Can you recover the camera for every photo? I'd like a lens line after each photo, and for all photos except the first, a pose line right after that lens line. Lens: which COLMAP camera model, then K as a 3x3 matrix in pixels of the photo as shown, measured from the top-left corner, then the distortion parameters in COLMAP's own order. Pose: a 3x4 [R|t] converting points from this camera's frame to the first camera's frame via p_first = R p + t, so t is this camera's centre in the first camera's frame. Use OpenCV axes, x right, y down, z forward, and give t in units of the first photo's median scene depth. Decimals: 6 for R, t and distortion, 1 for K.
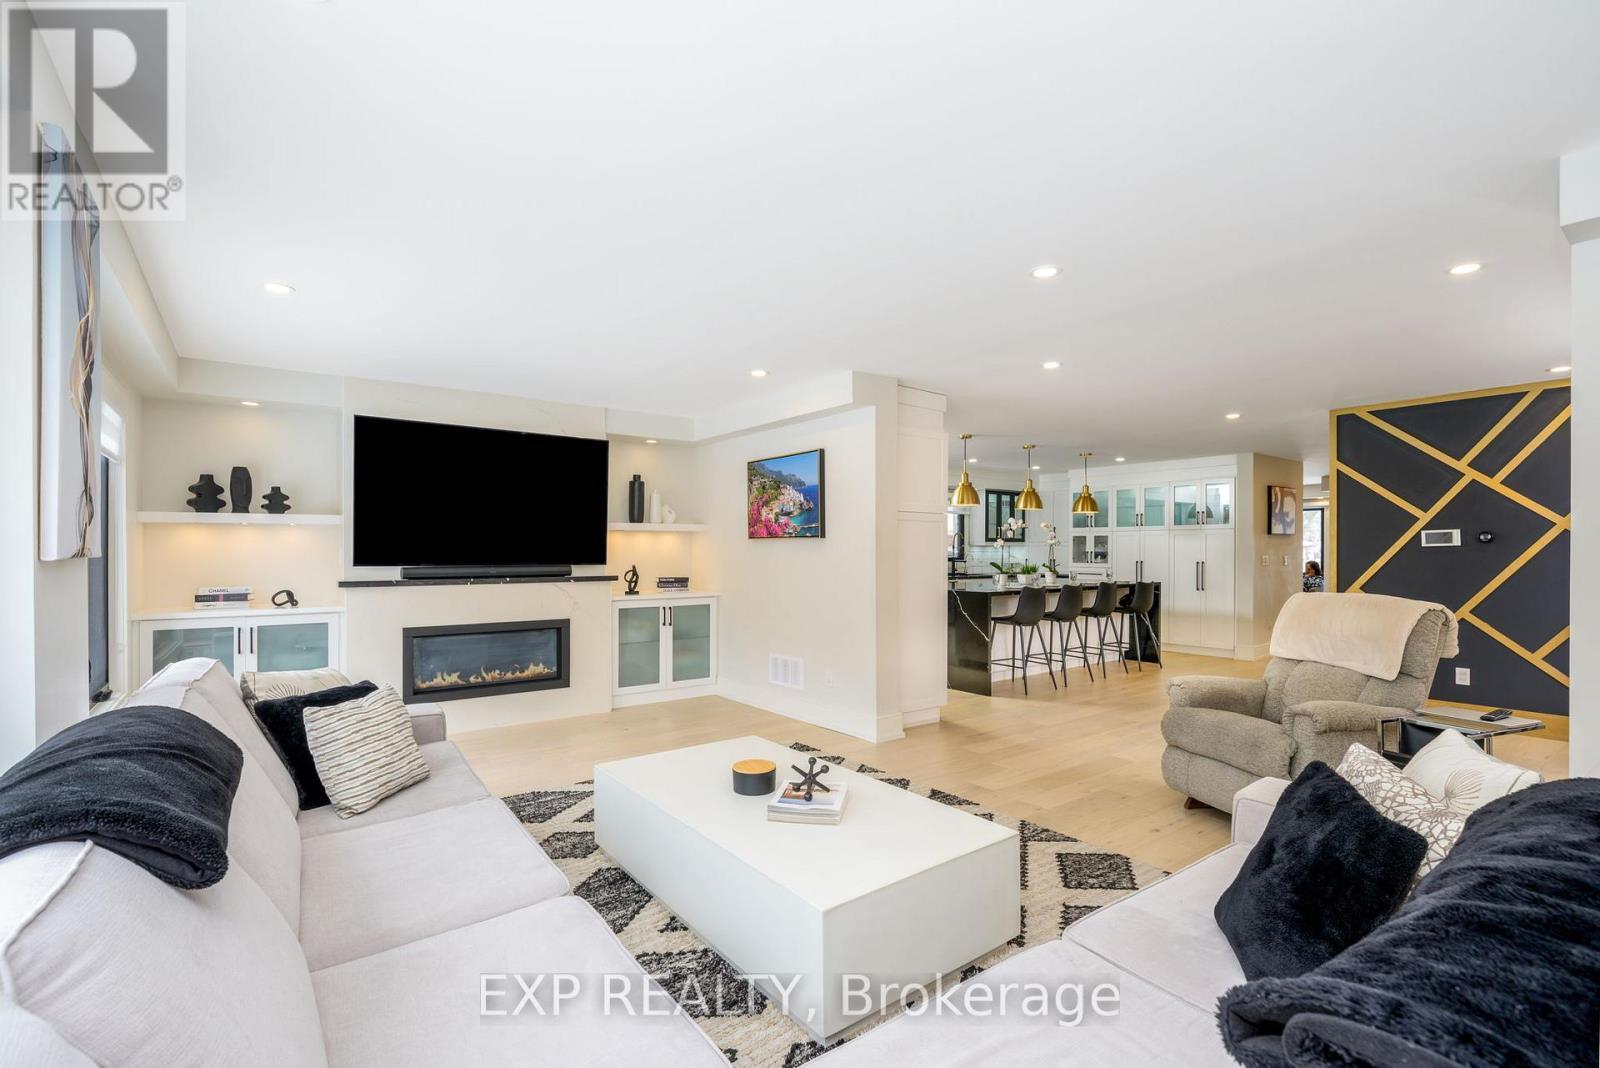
lens RADIAL K [[721.4, 0, 802.0], [0, 721.4, 544.0], [0, 0, 1]] dist [0.000353, -0.000032]
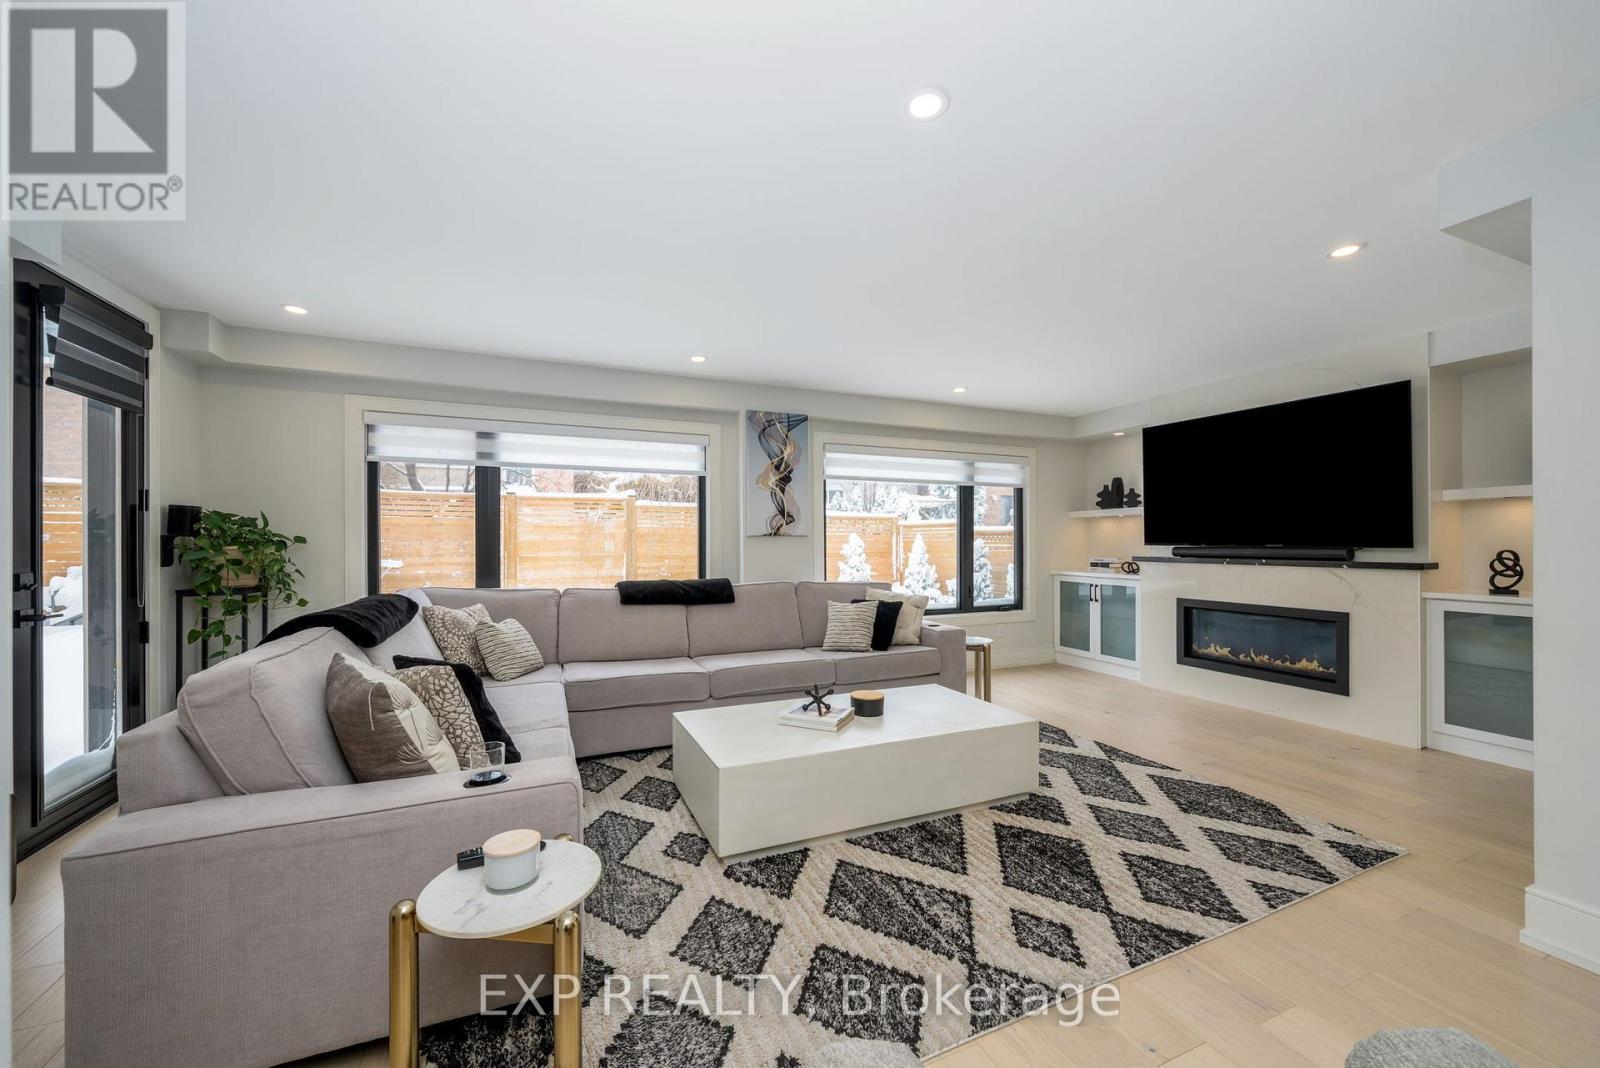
lens RADIAL K [[612.4, 0, 798.2], [0, 612.4, 539.1], [0, 0, 1]] dist [-0.001367, -0.000026]
pose [[-0.248084, -0.006359, -0.968718, 0.534044], [0.007411, 0.999937, -0.008462, 0.022349], [0.968710, -0.009279, -0.248021, 0.601940]]
